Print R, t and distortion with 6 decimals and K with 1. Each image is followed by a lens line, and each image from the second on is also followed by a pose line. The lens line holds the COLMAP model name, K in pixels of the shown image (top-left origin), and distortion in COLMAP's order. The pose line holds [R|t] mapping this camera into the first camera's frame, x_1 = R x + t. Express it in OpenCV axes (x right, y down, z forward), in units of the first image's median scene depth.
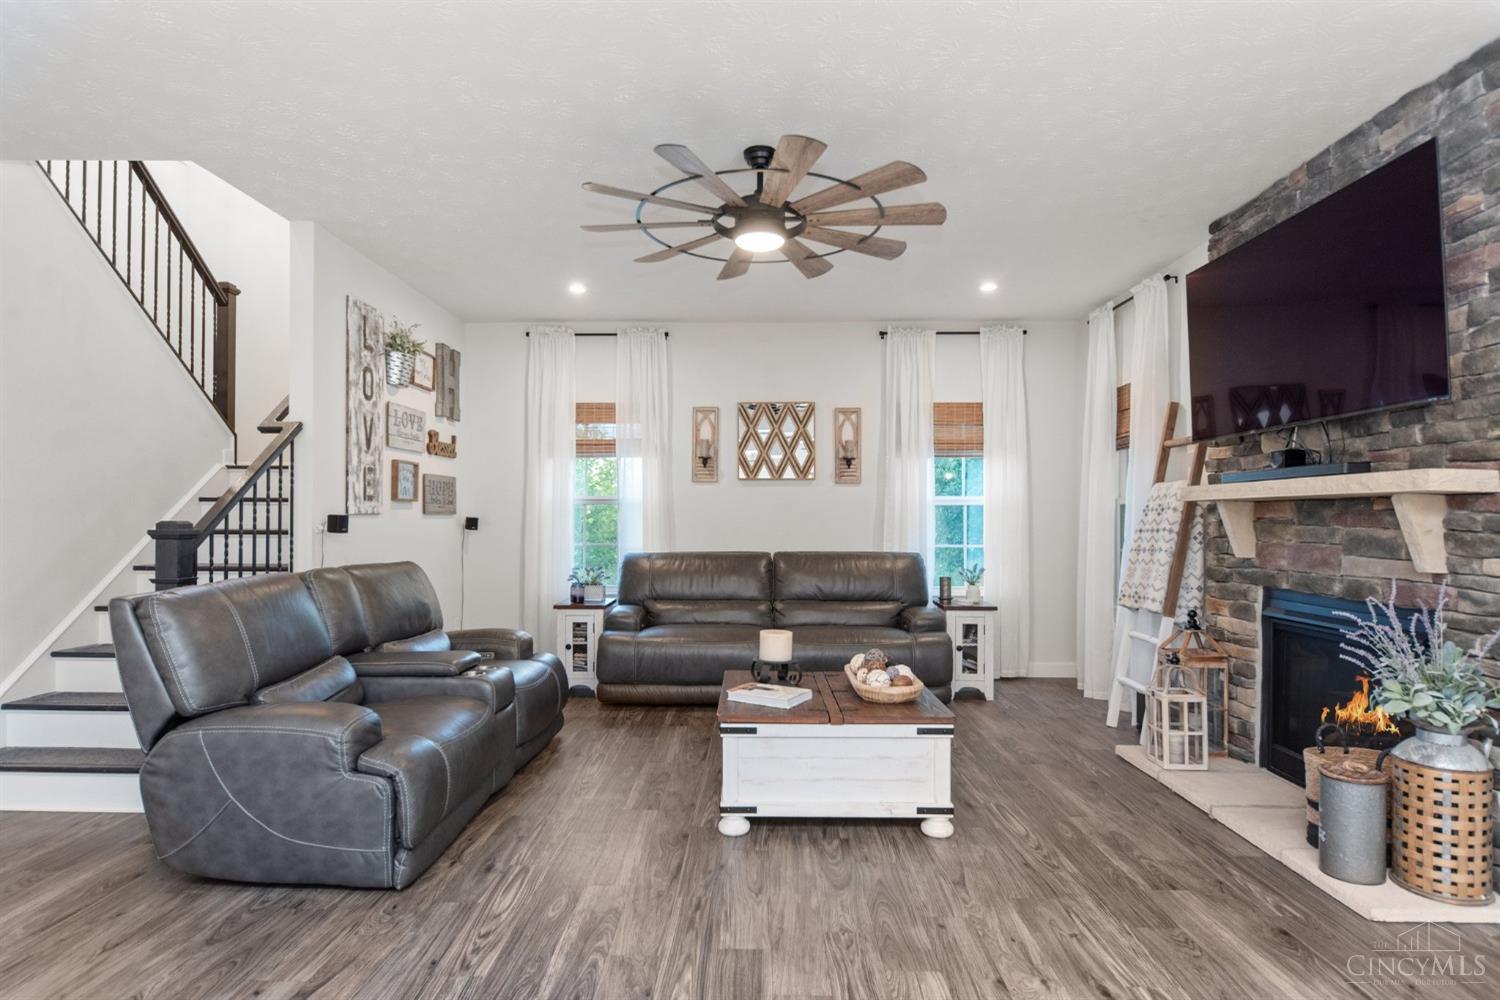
lens RADIAL K [[813.8, 0, 743.6], [0, 813.8, 514.7], [0, 0, 1]] dist [0.017626, -0.018383]
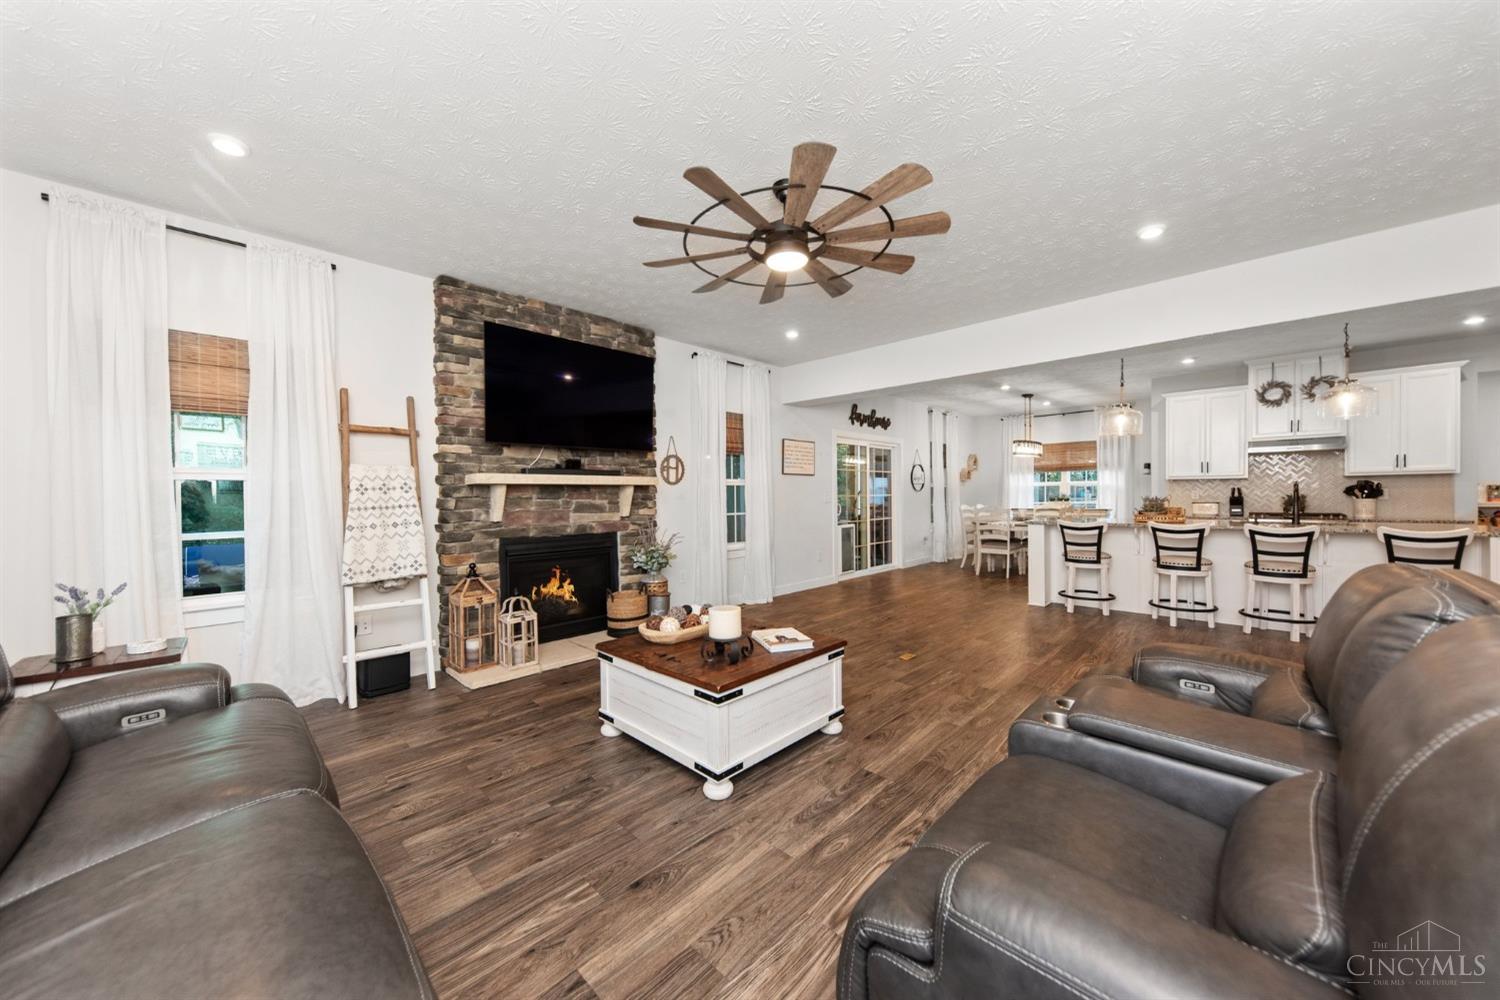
lens RADIAL K [[522.1, 0, 731.0], [0, 522.1, 499.7], [0, 0, 1]] dist [-0.000031, -0.000004]
pose [[-0.717515, -0.005901, 0.696519, -0.408417], [0.001459, 0.999949, 0.009975, 0.002579], [-0.696542, 0.008174, -0.717469, 1.452460]]
